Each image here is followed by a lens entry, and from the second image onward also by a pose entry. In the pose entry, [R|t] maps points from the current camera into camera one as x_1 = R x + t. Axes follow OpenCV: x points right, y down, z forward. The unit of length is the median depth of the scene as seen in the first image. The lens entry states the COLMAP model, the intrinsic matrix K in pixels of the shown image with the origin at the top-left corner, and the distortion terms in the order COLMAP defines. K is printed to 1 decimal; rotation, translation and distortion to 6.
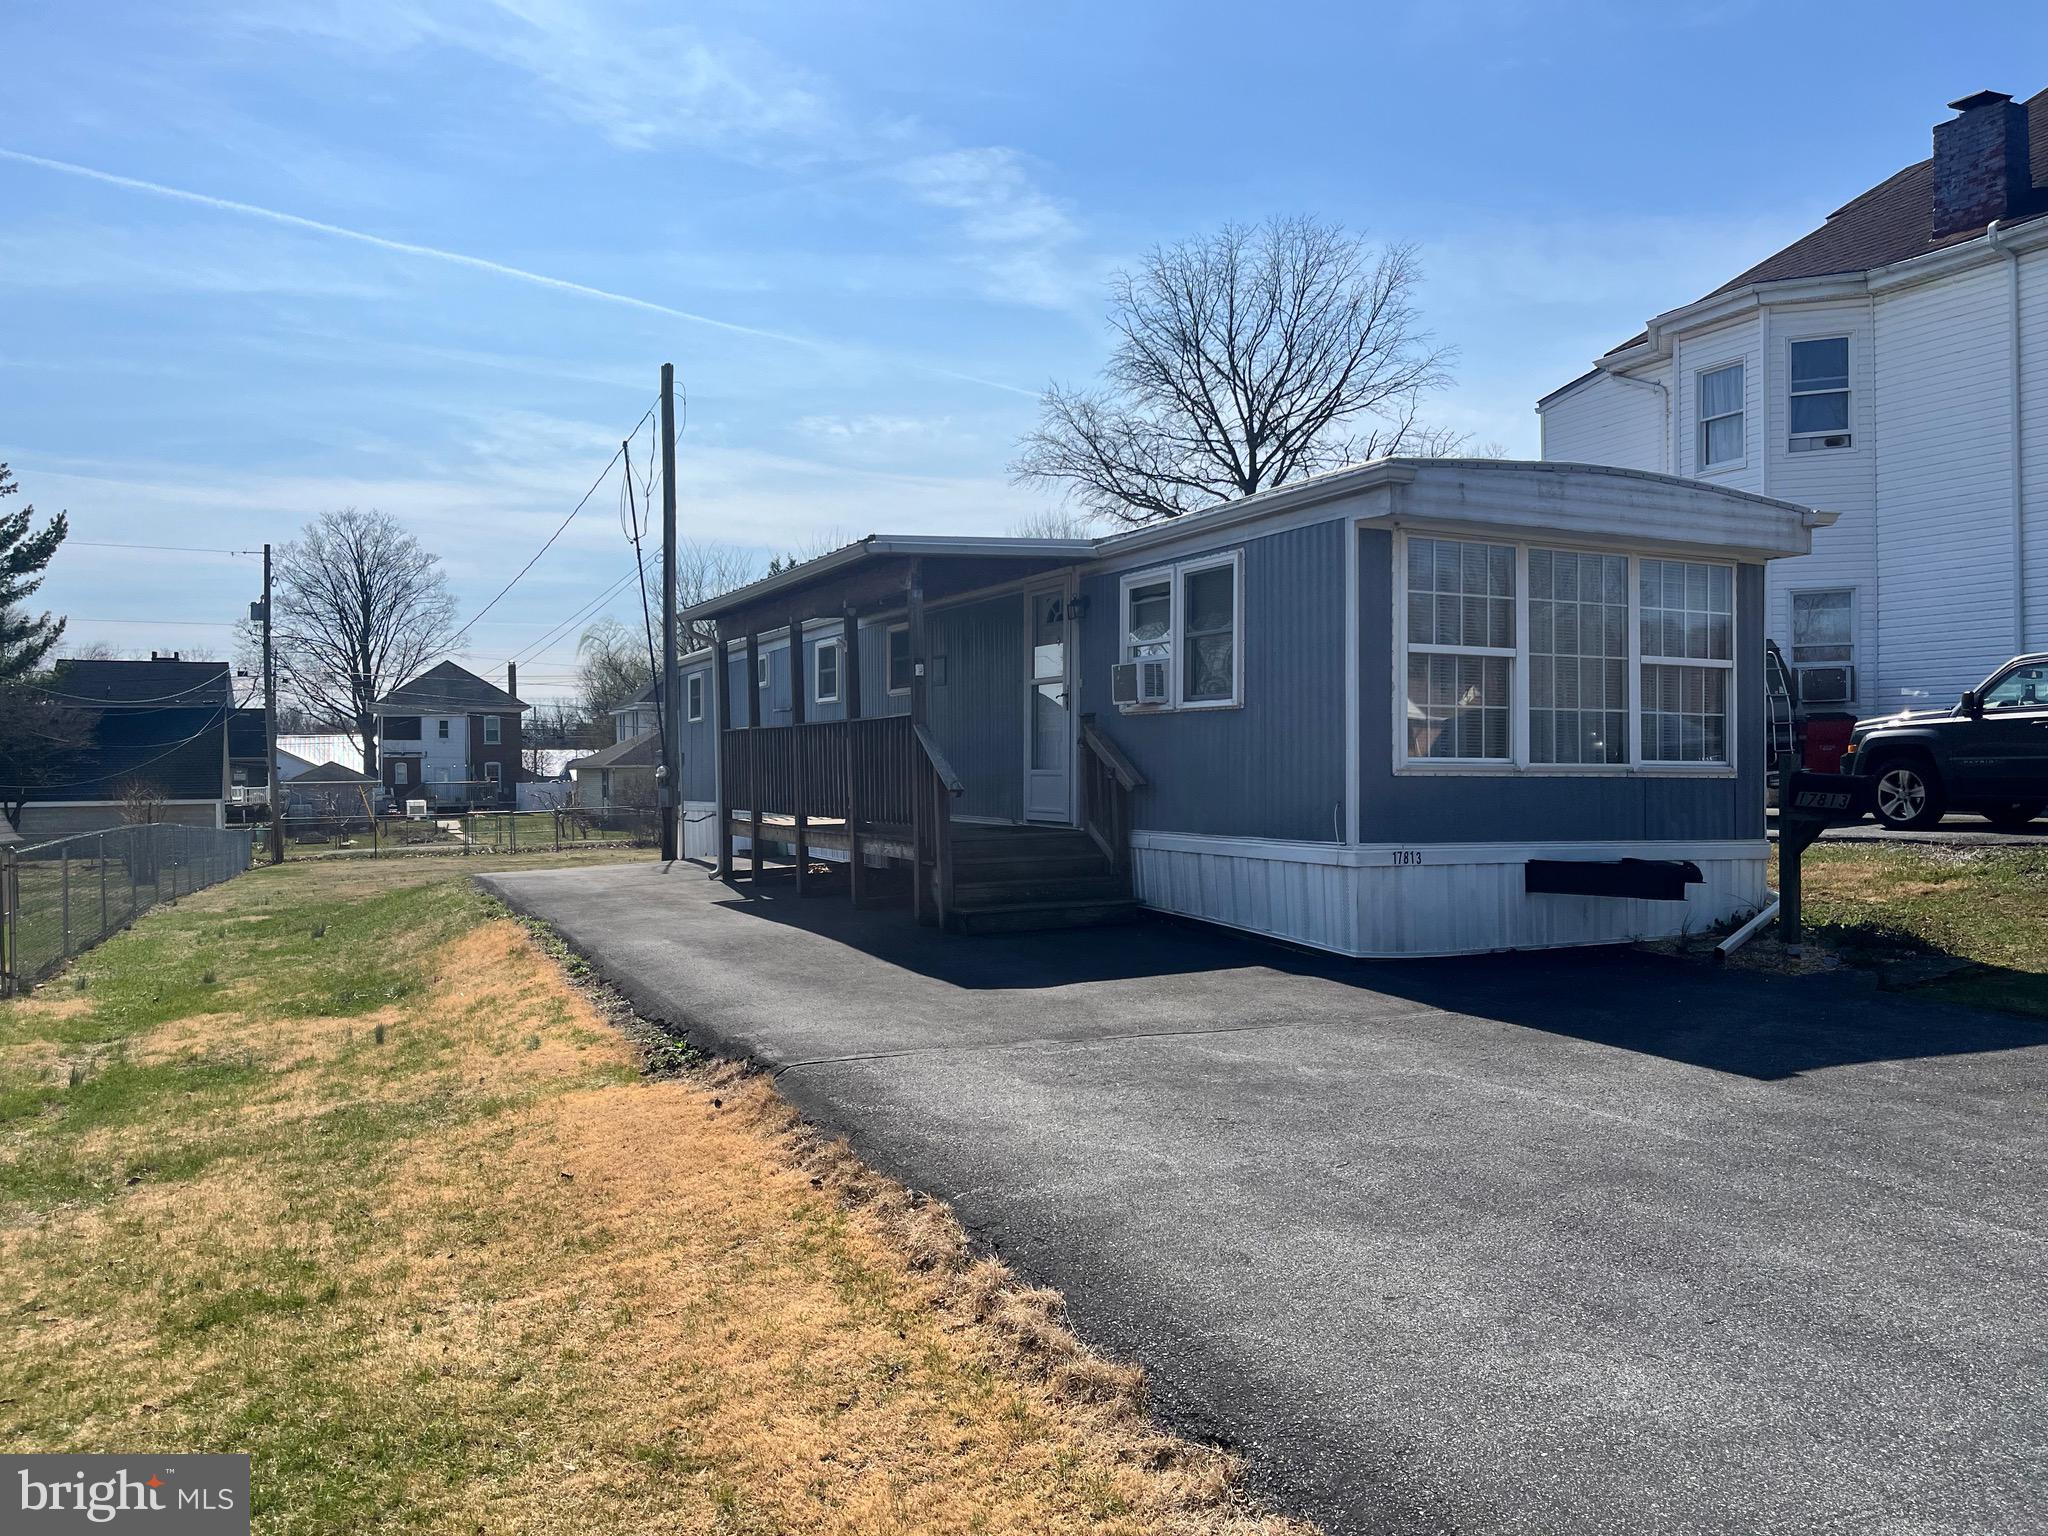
lens RADIAL K [[1551.7, 0, 1010.2], [0, 1551.7, 780.2], [0, 0, 1]] dist [0.066673, -0.096448]
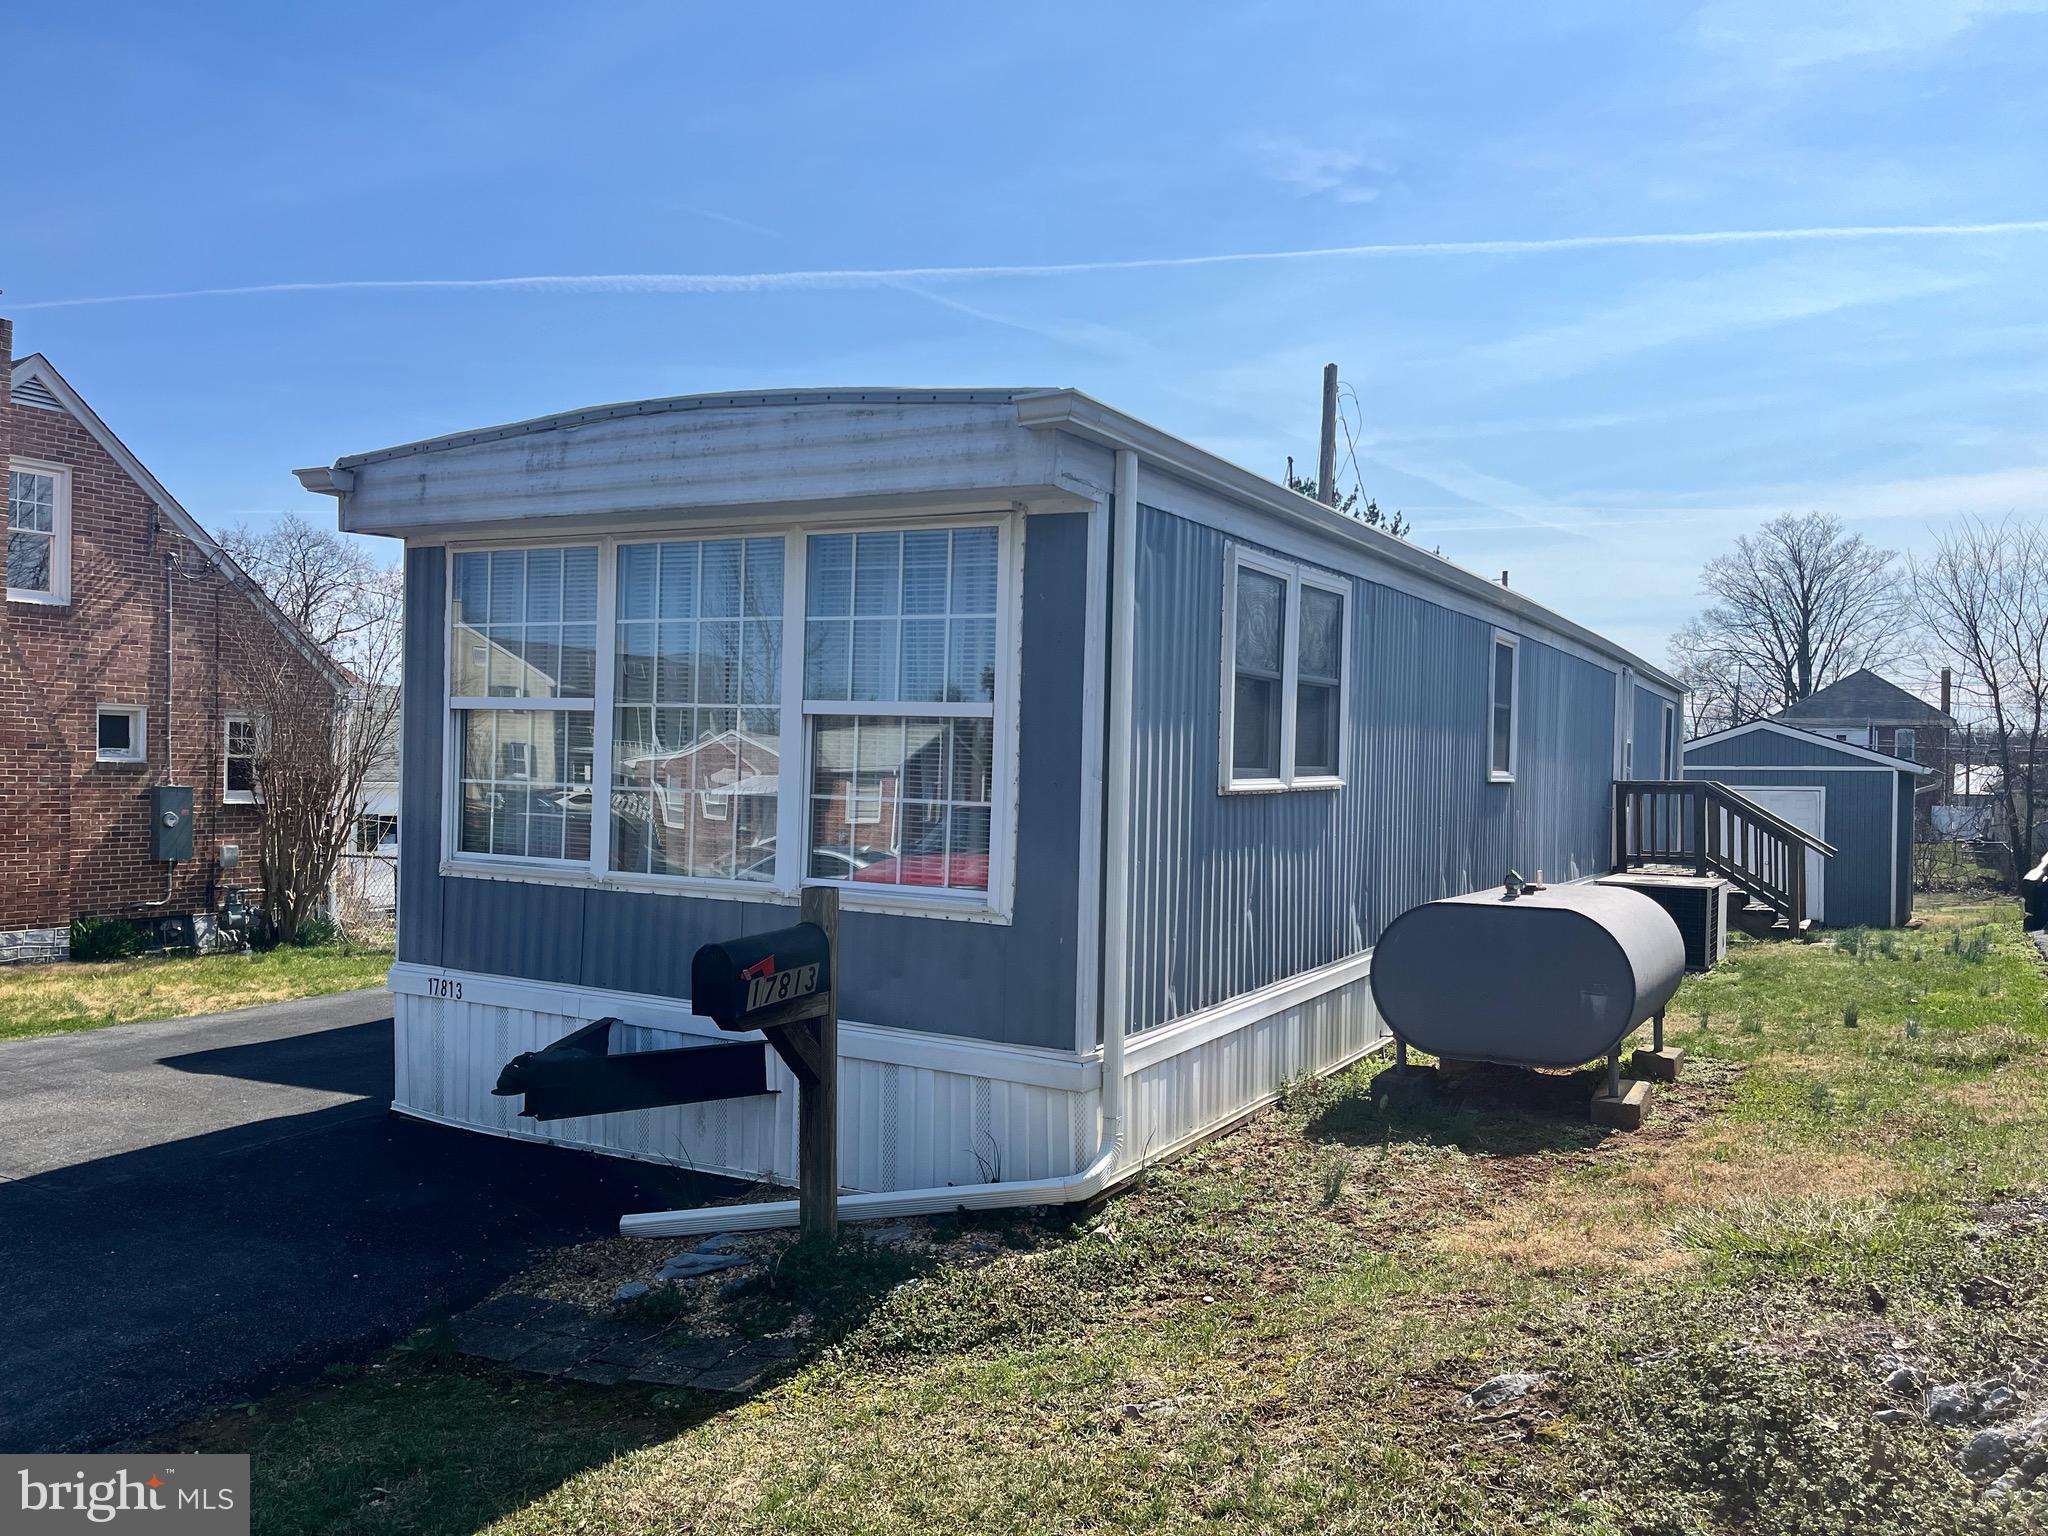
lens RADIAL K [[1523.9, 0, 1024.0], [0, 1523.9, 768.0], [0, 0, 1]] dist [0.004972, -0.077394]
pose [[0.582061, 0.017957, -0.812946, 0.900764], [-0.027546, 0.999618, 0.002358, -0.057321], [0.812678, 0.021021, 0.582334, 0.725726]]
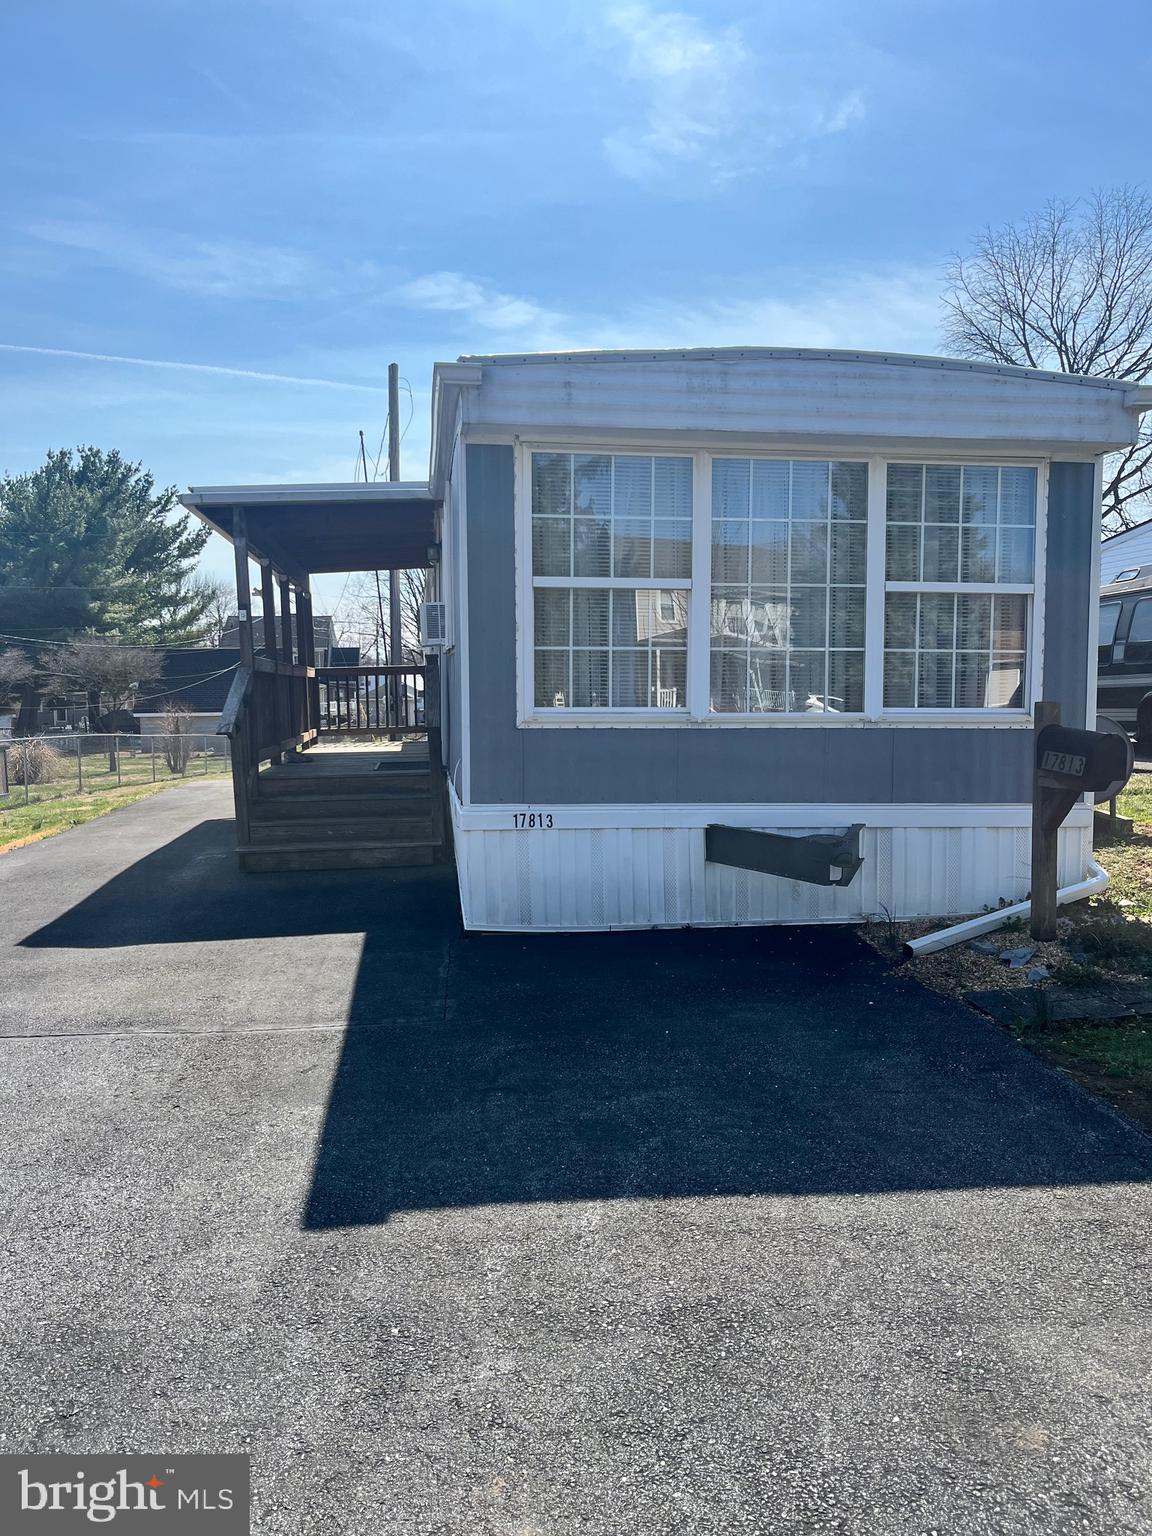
lens RADIAL K [[1163.8, 0, 581.7], [0, 1163.8, 767.0], [0, 0, 1]] dist [0.066673, -0.096448]
pose [[0.944762, 0.021164, -0.327073, 0.448235], [-0.001347, 0.998155, 0.060697, -0.018658], [0.327755, -0.056903, 0.943048, 0.349888]]
